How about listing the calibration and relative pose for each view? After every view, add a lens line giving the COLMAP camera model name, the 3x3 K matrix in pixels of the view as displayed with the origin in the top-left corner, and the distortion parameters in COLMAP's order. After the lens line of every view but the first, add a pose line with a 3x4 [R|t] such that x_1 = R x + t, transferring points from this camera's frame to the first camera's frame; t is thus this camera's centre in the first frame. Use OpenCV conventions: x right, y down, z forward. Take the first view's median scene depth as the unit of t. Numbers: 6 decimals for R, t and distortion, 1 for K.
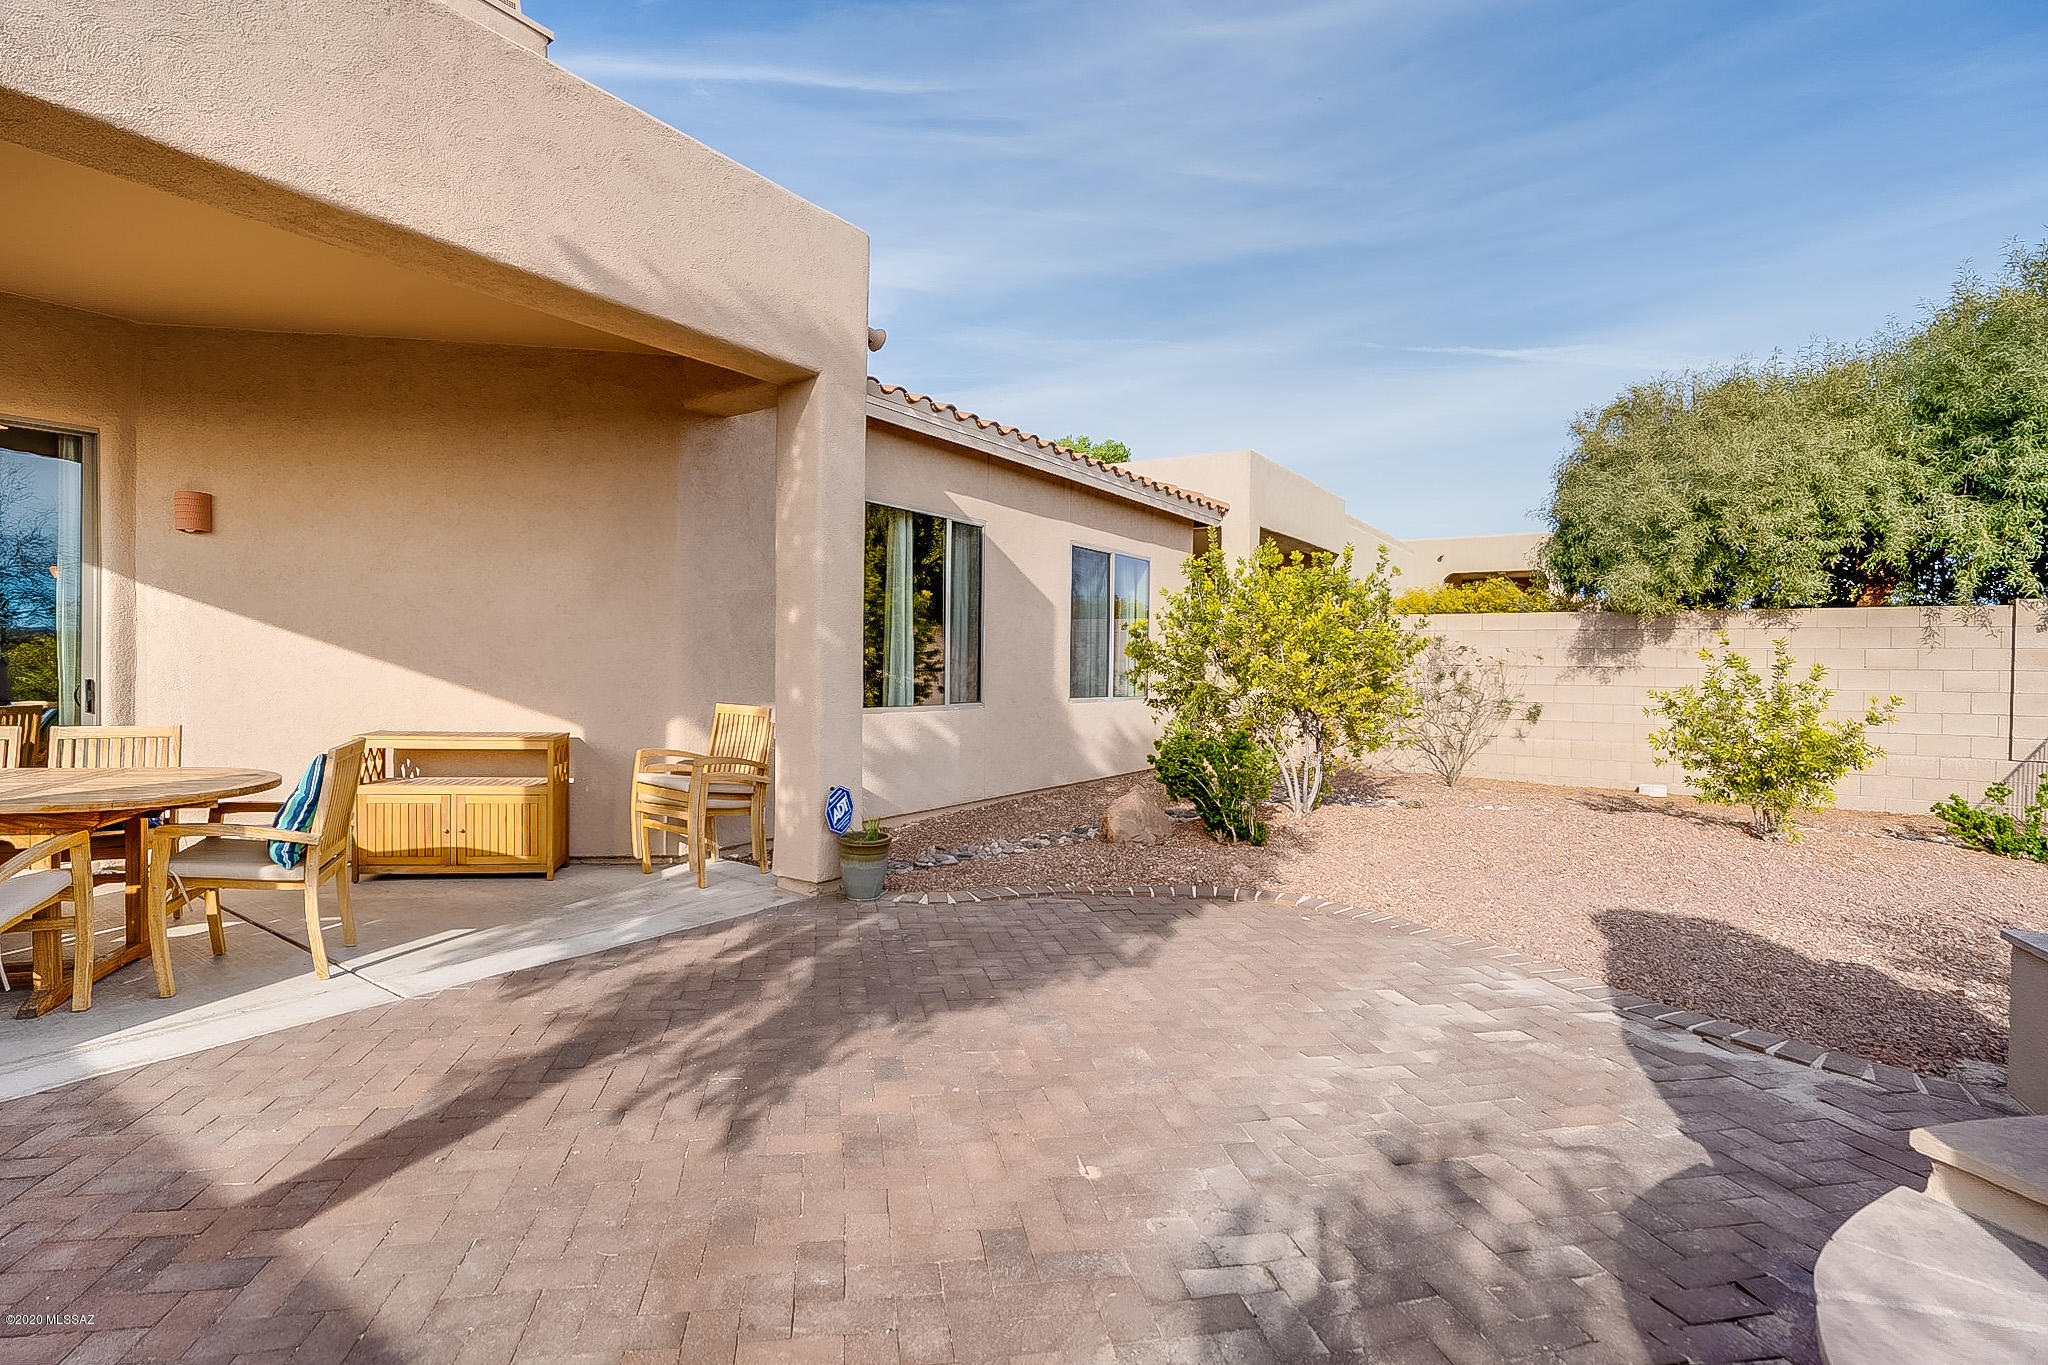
lens RADIAL K [[955.1, 0, 1009.4], [0, 955.1, 682.2], [0, 0, 1]] dist [-0.046699, 0.010570]
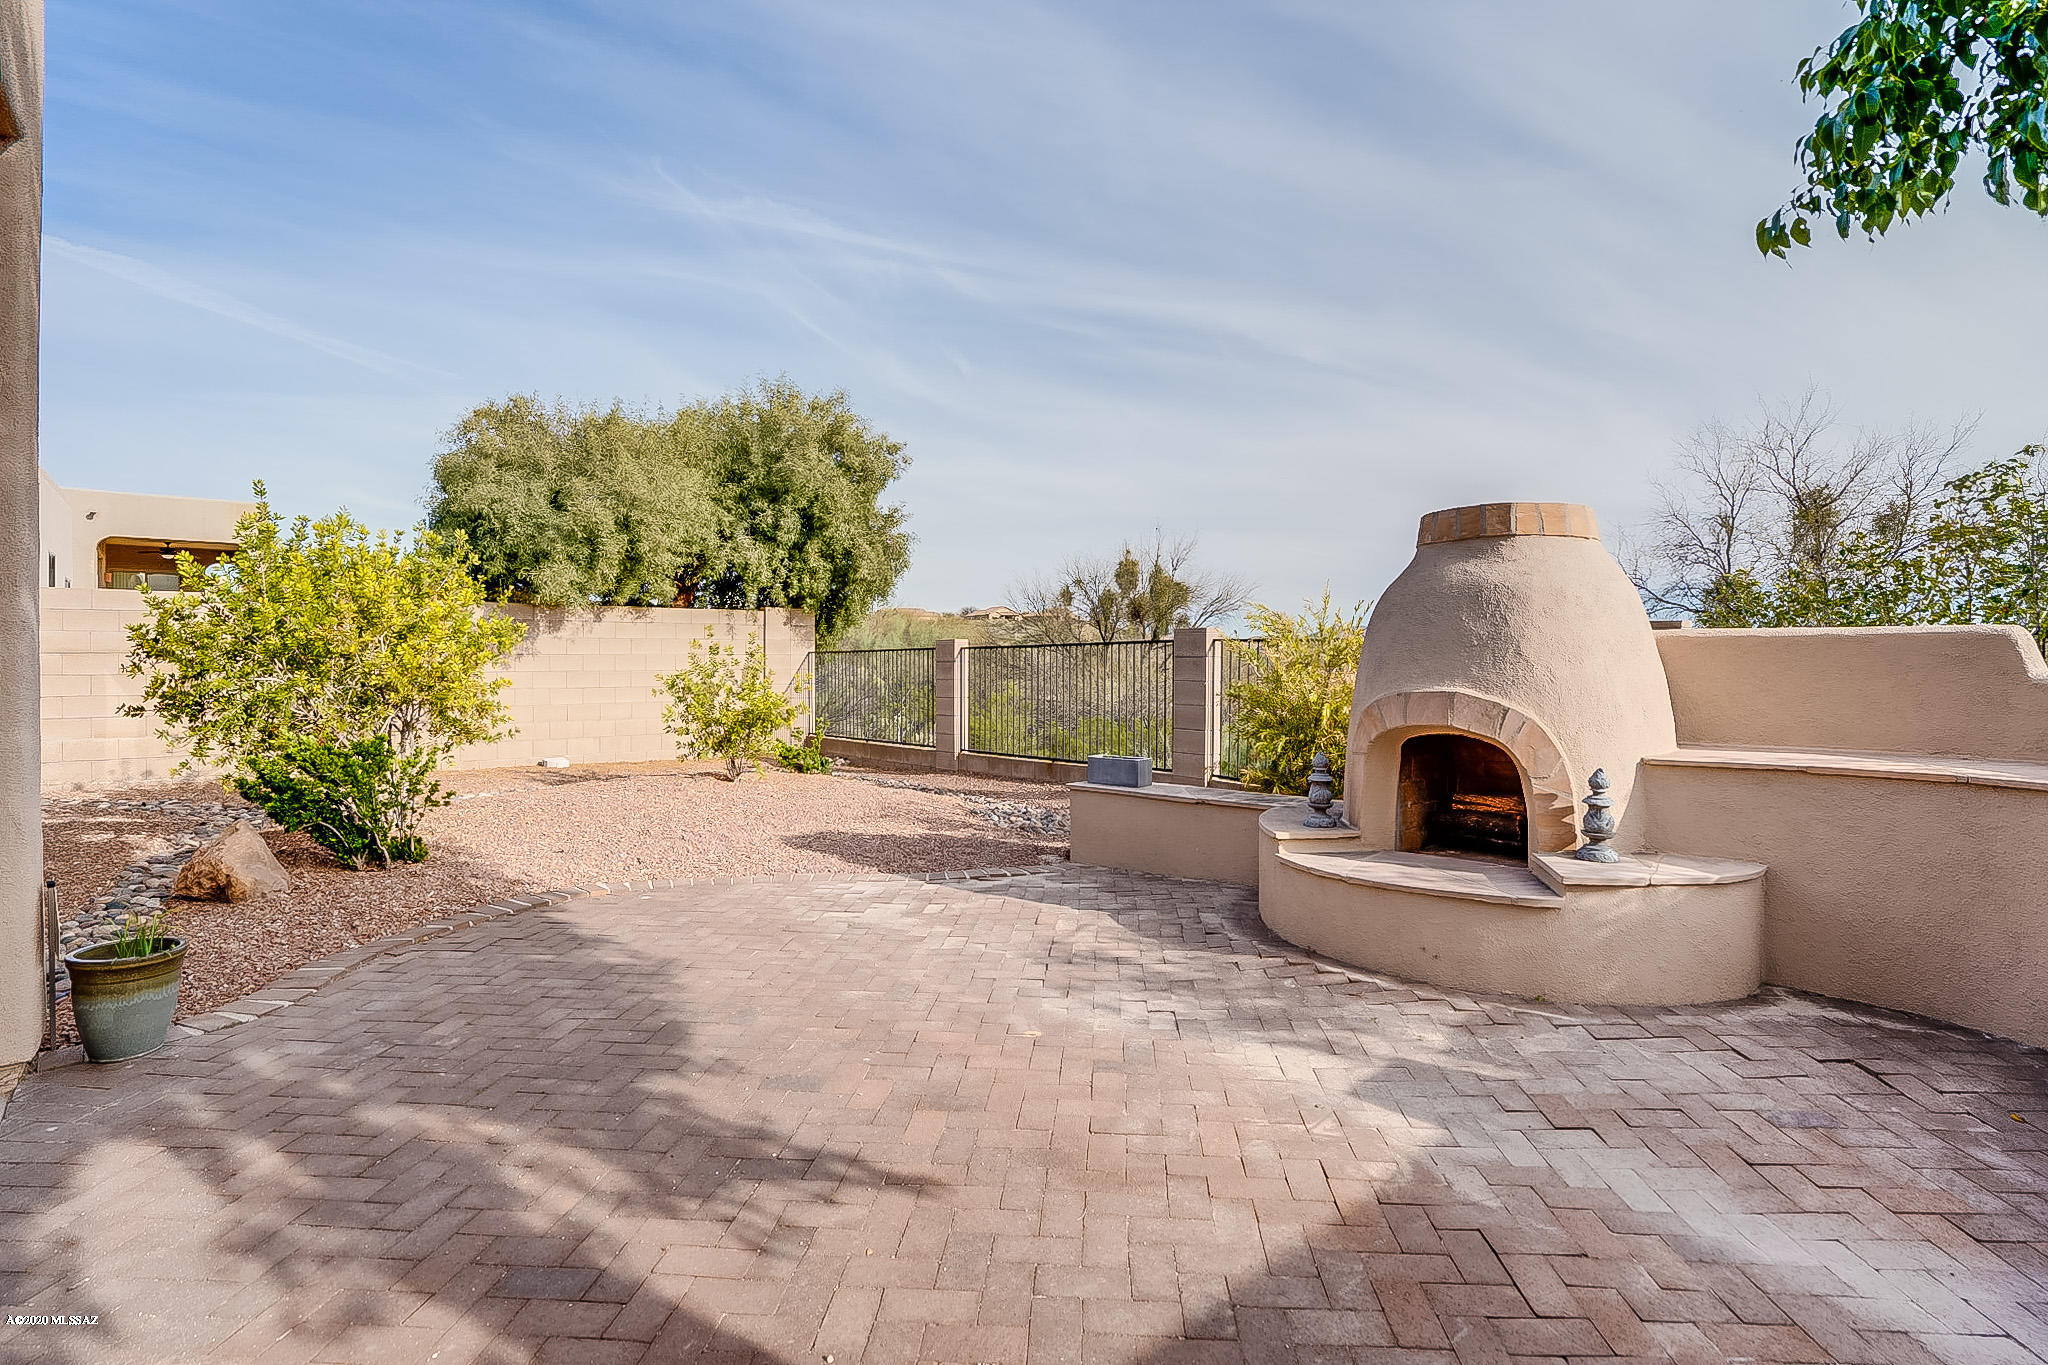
lens RADIAL K [[955.1, 0, 1009.4], [0, 955.1, 682.2], [0, 0, 1]] dist [-0.046699, 0.010570]
pose [[0.258288, -0.027717, 0.965670, -0.338246], [0.012121, 0.999603, 0.025449, -0.003799], [-0.965992, 0.005132, 0.258522, 0.196835]]
